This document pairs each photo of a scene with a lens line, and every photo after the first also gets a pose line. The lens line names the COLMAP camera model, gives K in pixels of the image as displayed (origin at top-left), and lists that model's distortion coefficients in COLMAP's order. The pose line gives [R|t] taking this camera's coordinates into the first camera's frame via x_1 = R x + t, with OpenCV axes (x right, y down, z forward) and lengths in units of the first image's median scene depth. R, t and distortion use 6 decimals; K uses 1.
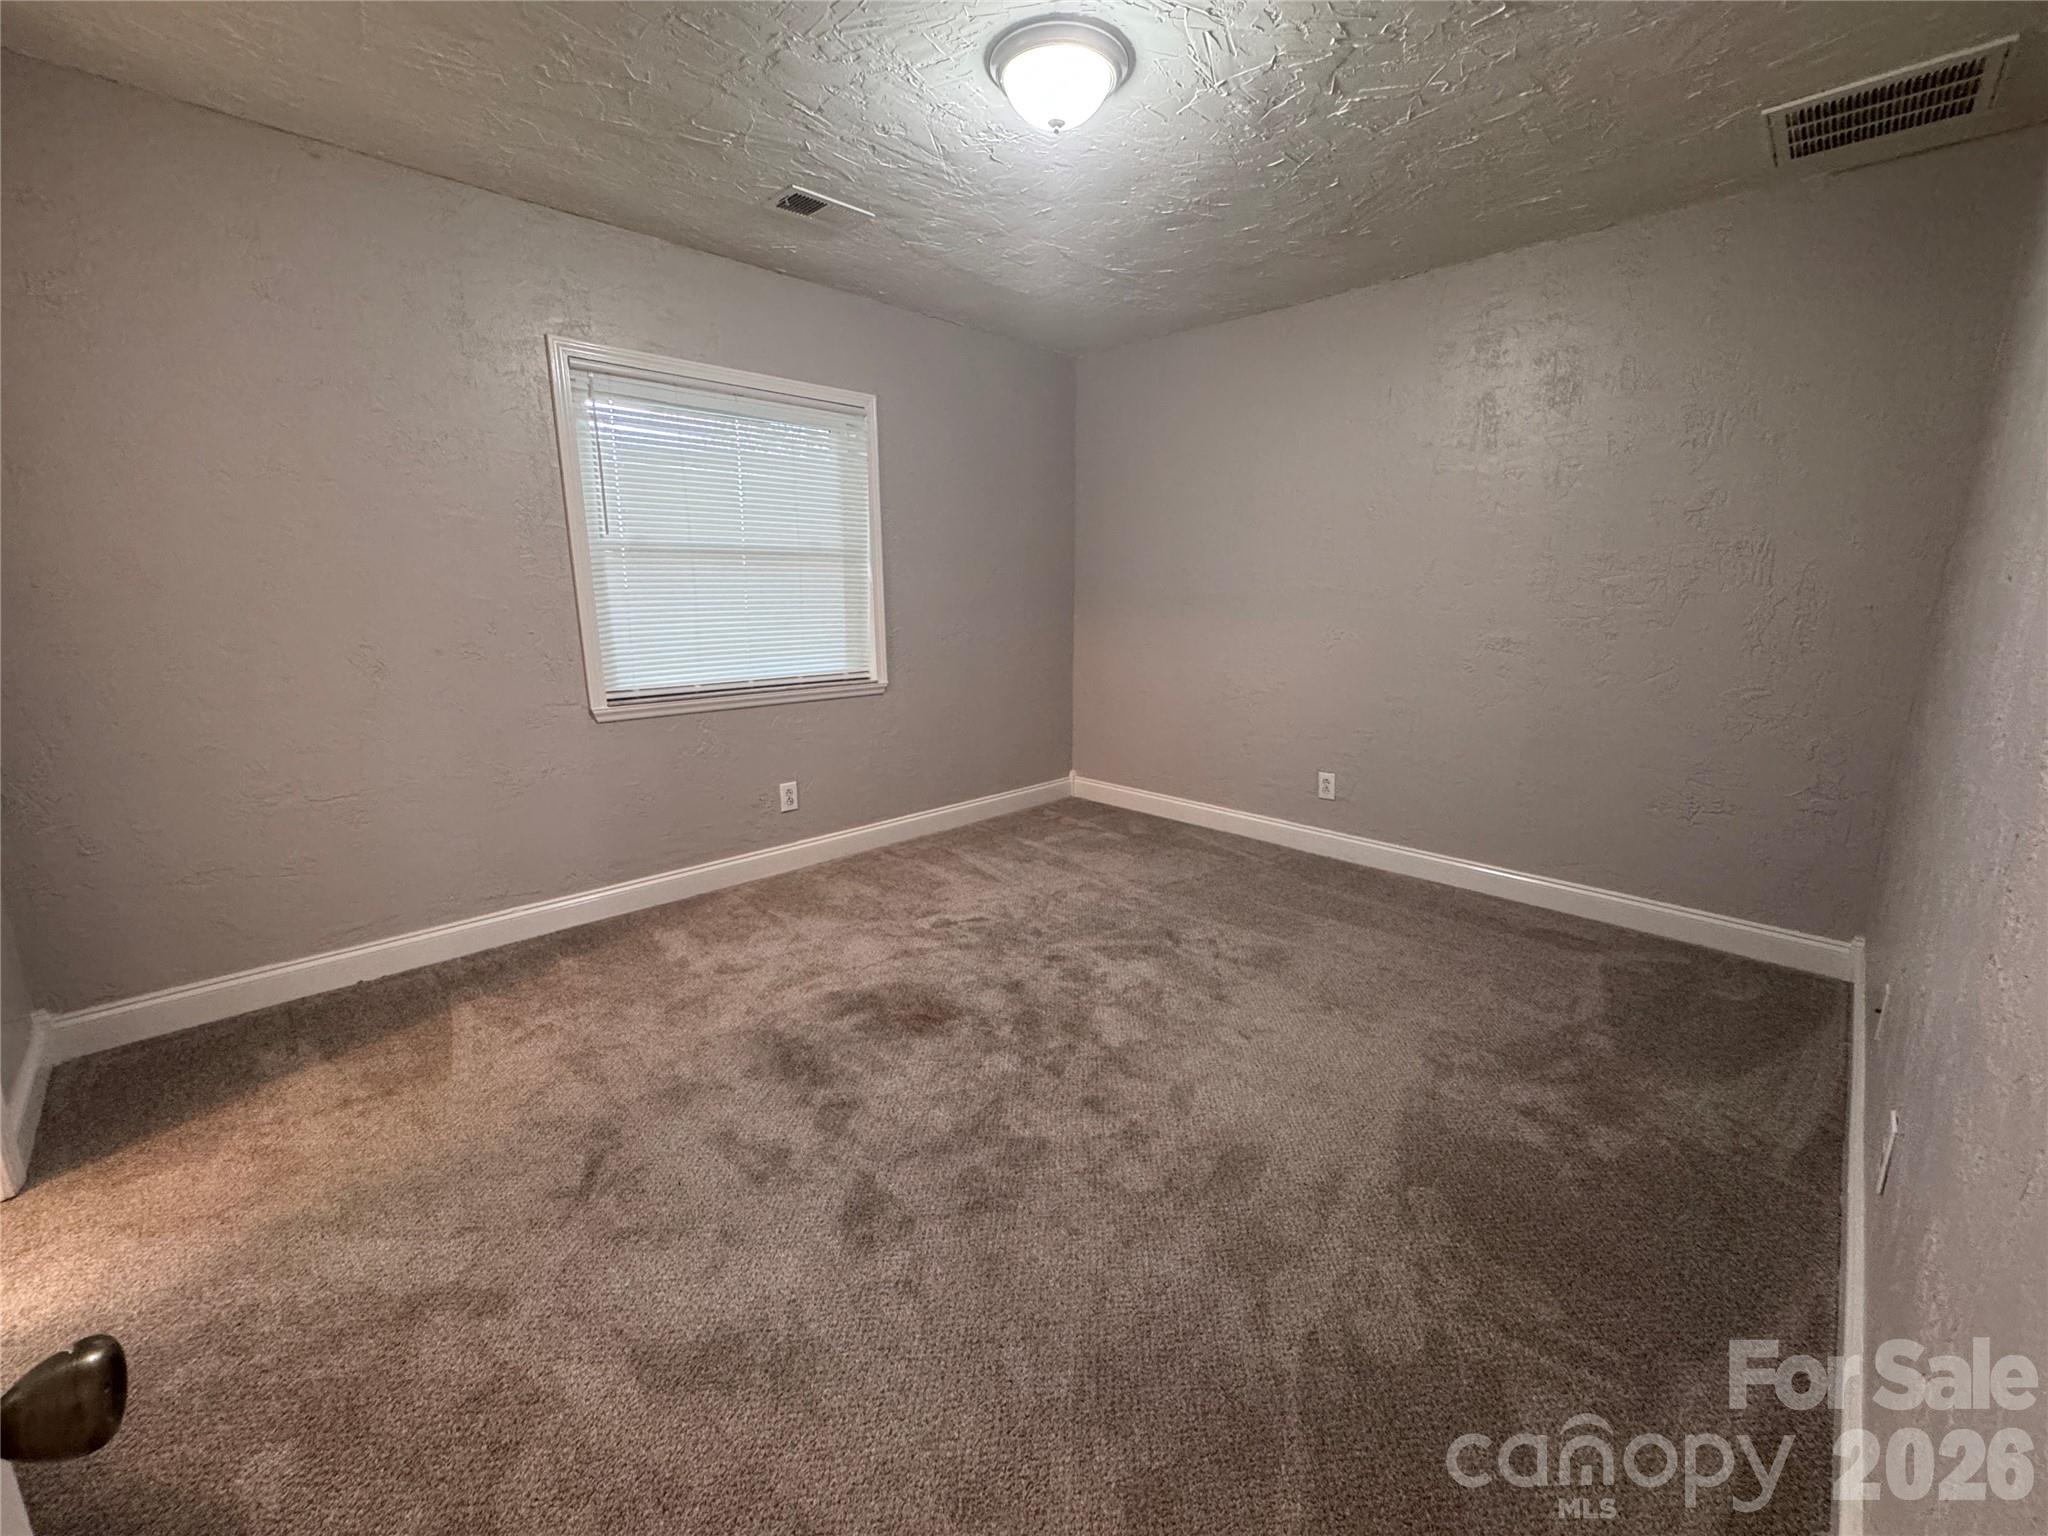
lens RADIAL K [[831.9, 0, 1031.4], [0, 831.9, 778.1], [0, 0, 1]] dist [-0.005893, 0.000835]
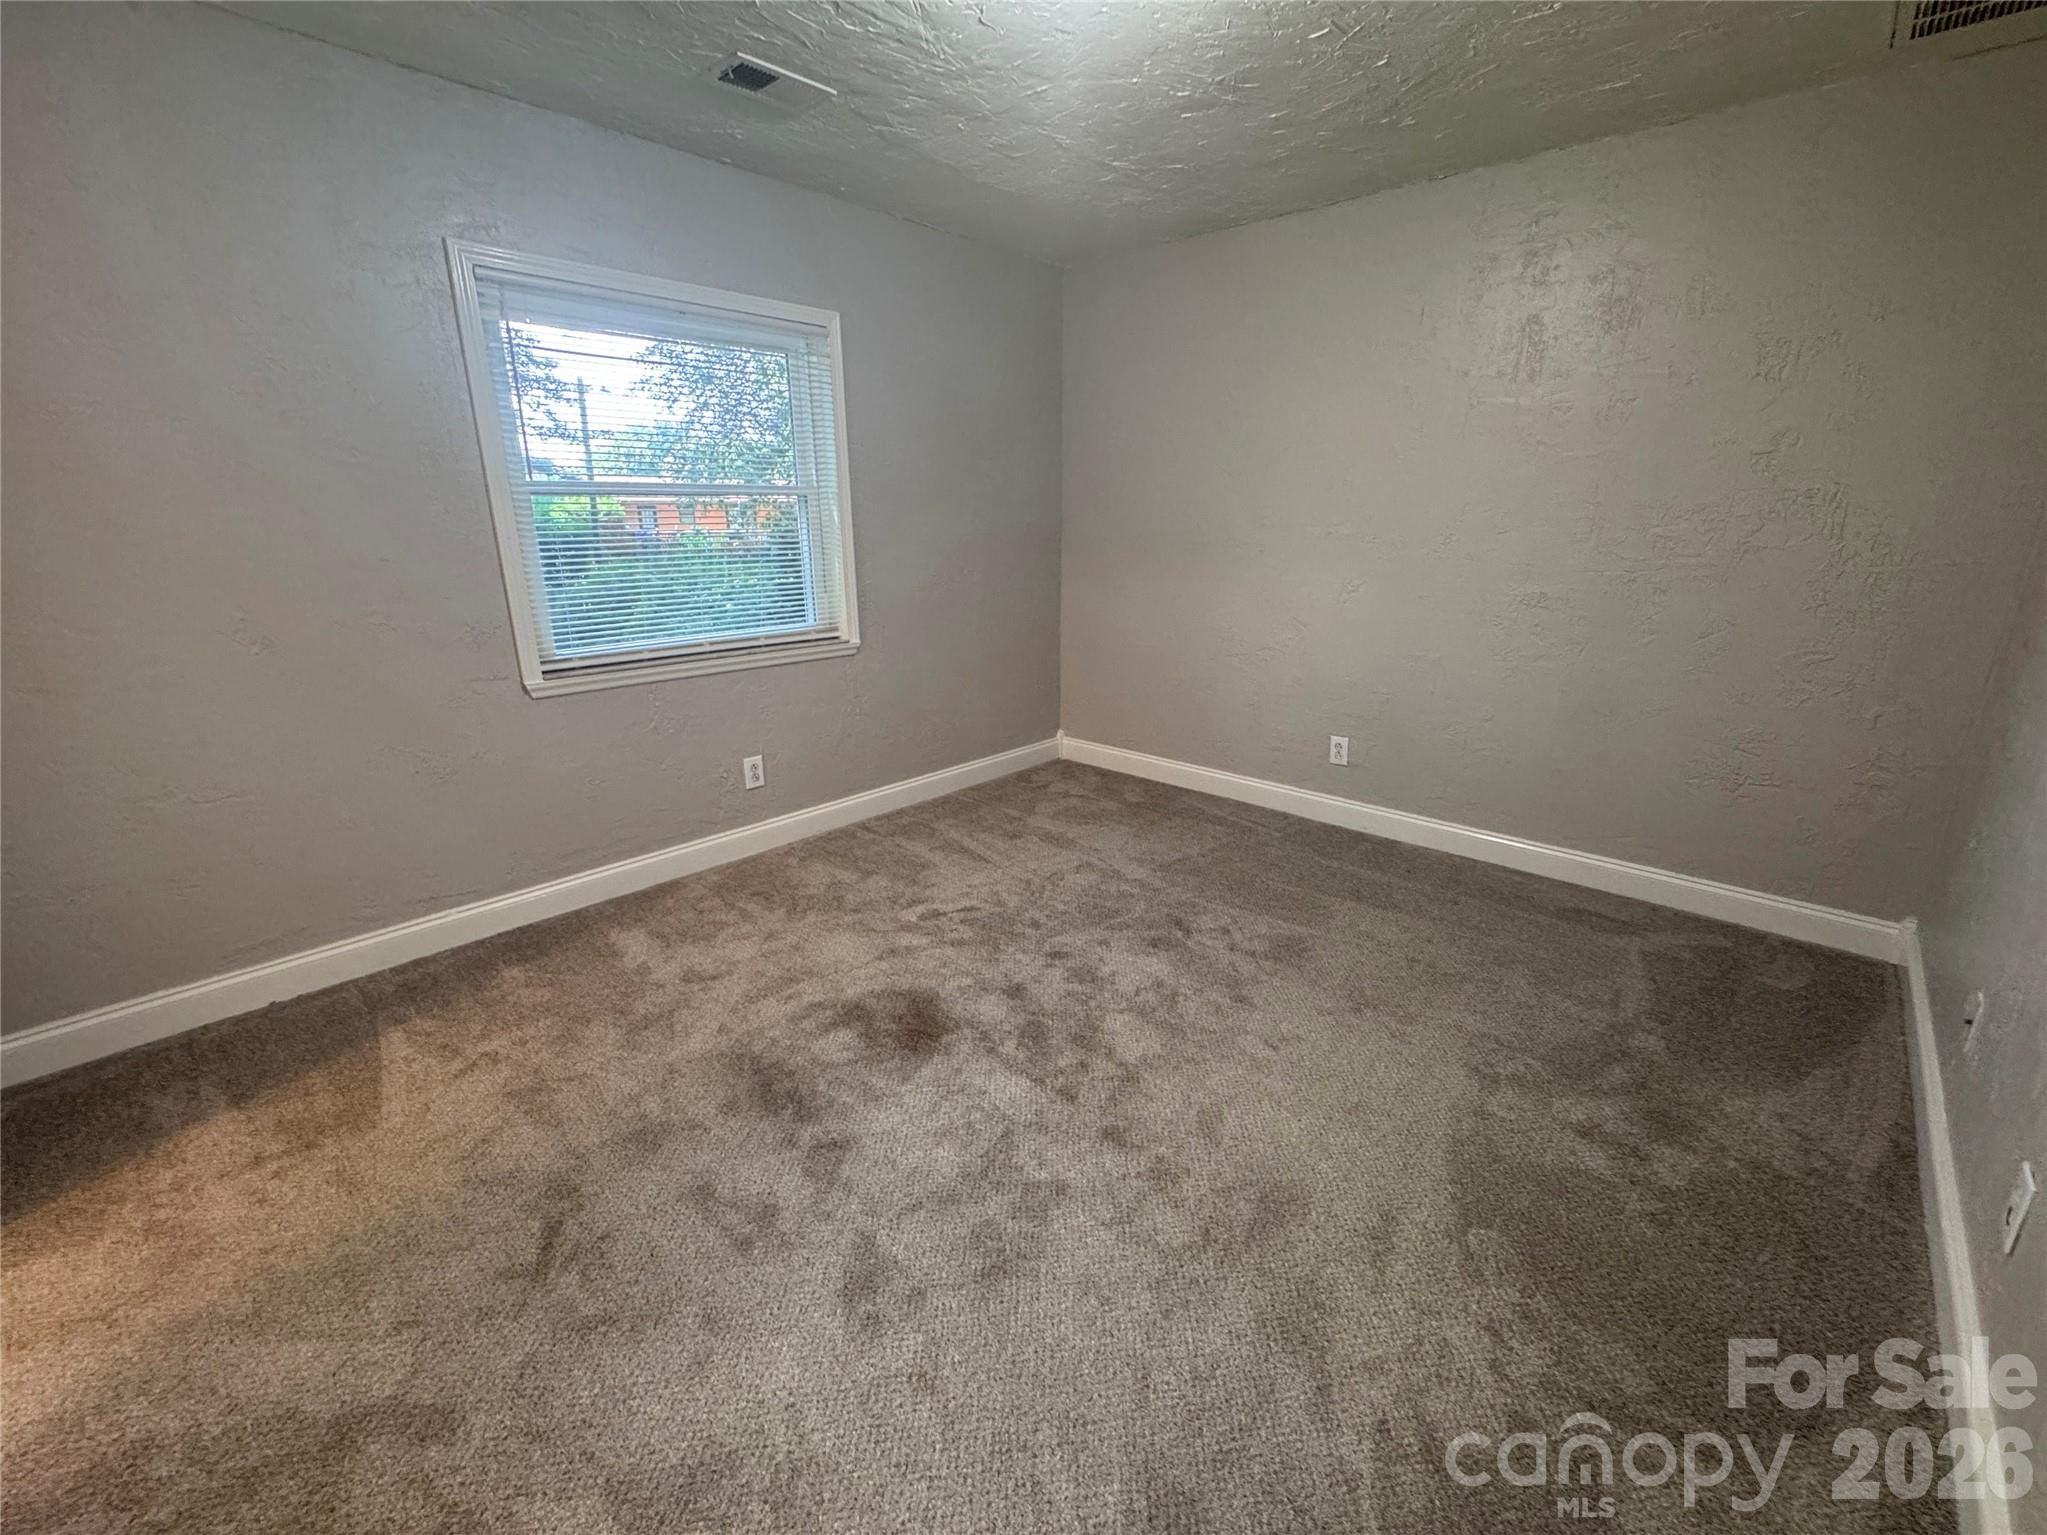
lens RADIAL K [[831.5, 0, 1018.2], [0, 831.5, 758.1], [0, 0, 1]] dist [-0.005893, 0.000835]
pose [[0.999247, -0.013600, 0.036326, -0.049351], [0.010905, 0.997244, 0.073385, -0.073574], [-0.037224, -0.072934, 0.996642, 0.119771]]
